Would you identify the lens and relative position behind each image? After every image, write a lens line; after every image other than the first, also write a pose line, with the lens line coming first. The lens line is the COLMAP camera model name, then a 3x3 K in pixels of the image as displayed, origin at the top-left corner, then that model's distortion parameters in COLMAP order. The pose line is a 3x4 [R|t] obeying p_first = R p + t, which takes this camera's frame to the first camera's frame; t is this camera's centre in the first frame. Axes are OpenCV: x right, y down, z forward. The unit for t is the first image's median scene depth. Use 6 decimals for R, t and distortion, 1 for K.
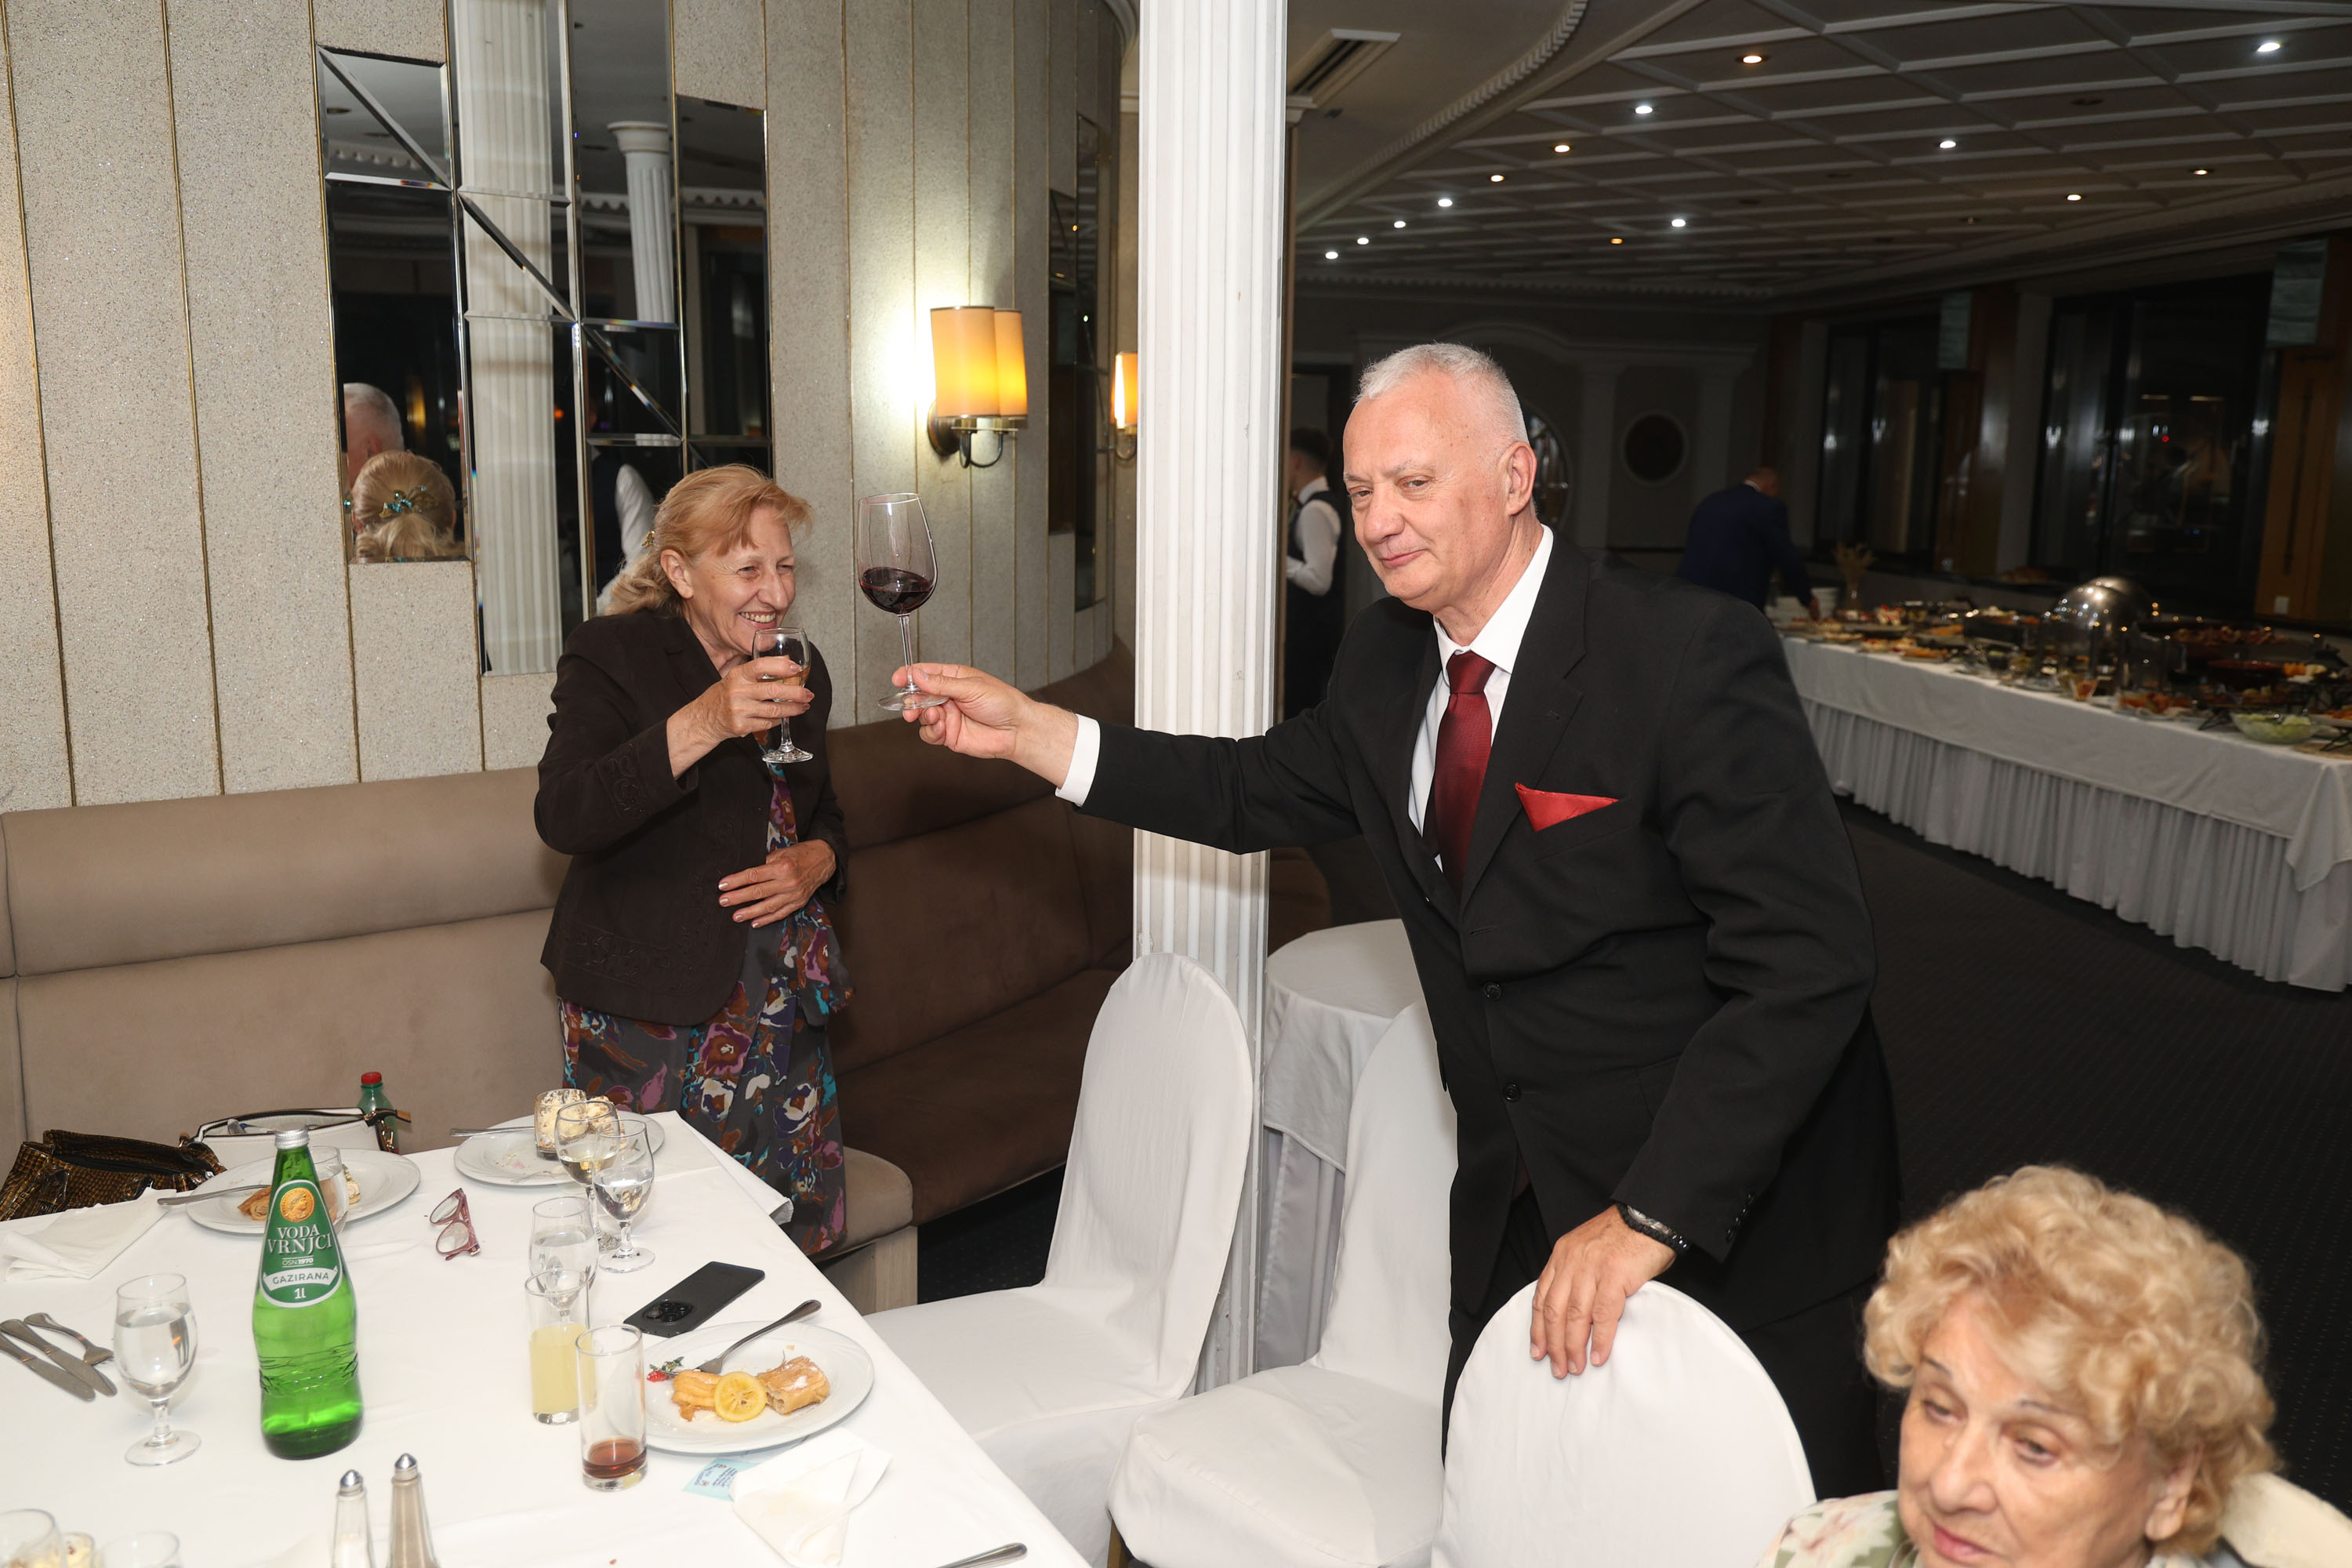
lens RADIAL K [[1938.1, 0, 1172.7], [0, 1938.1, 765.9], [0, 0, 1]] dist [0.012460, 0.006233]
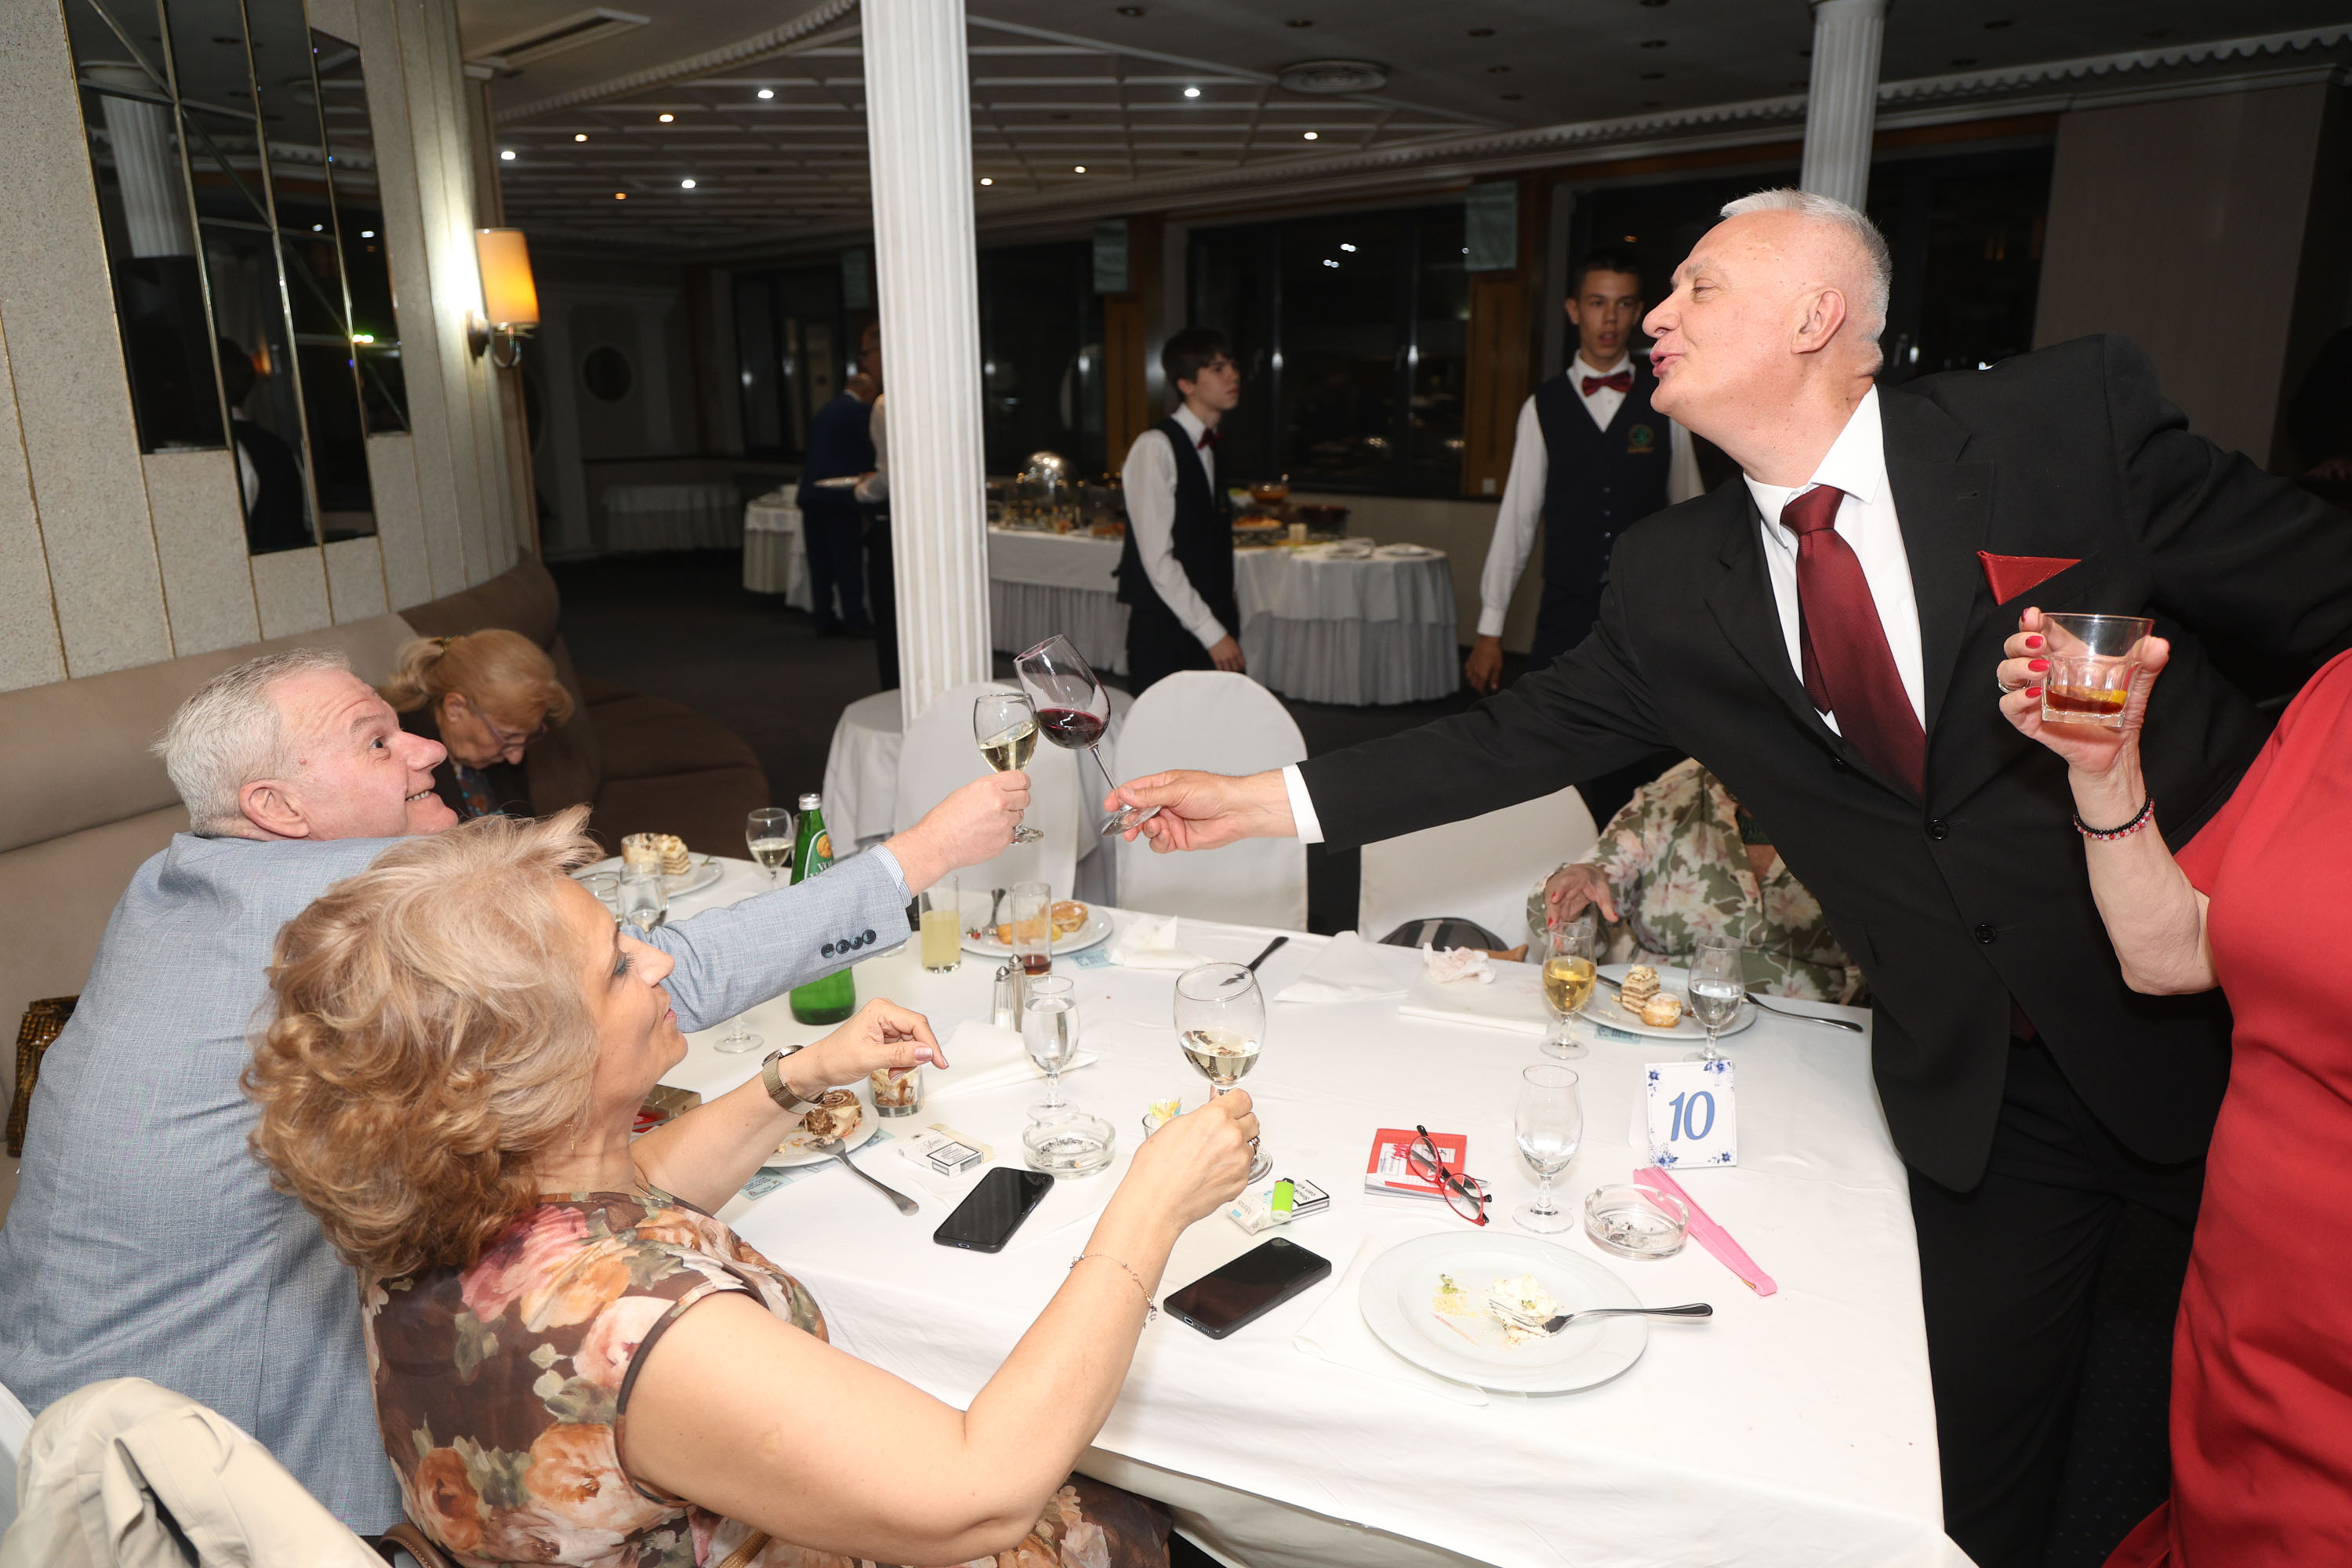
lens RADIAL K [[1621.1, 0, 1179.9], [0, 1621.1, 801.8], [0, 0, 1]] dist [-0.006182, 0.005430]
pose [[0.781831, -0.174496, 0.598575, -0.271666], [0.120308, 0.984217, 0.129777, 0.019164], [-0.611774, -0.029450, 0.790484, -0.034514]]
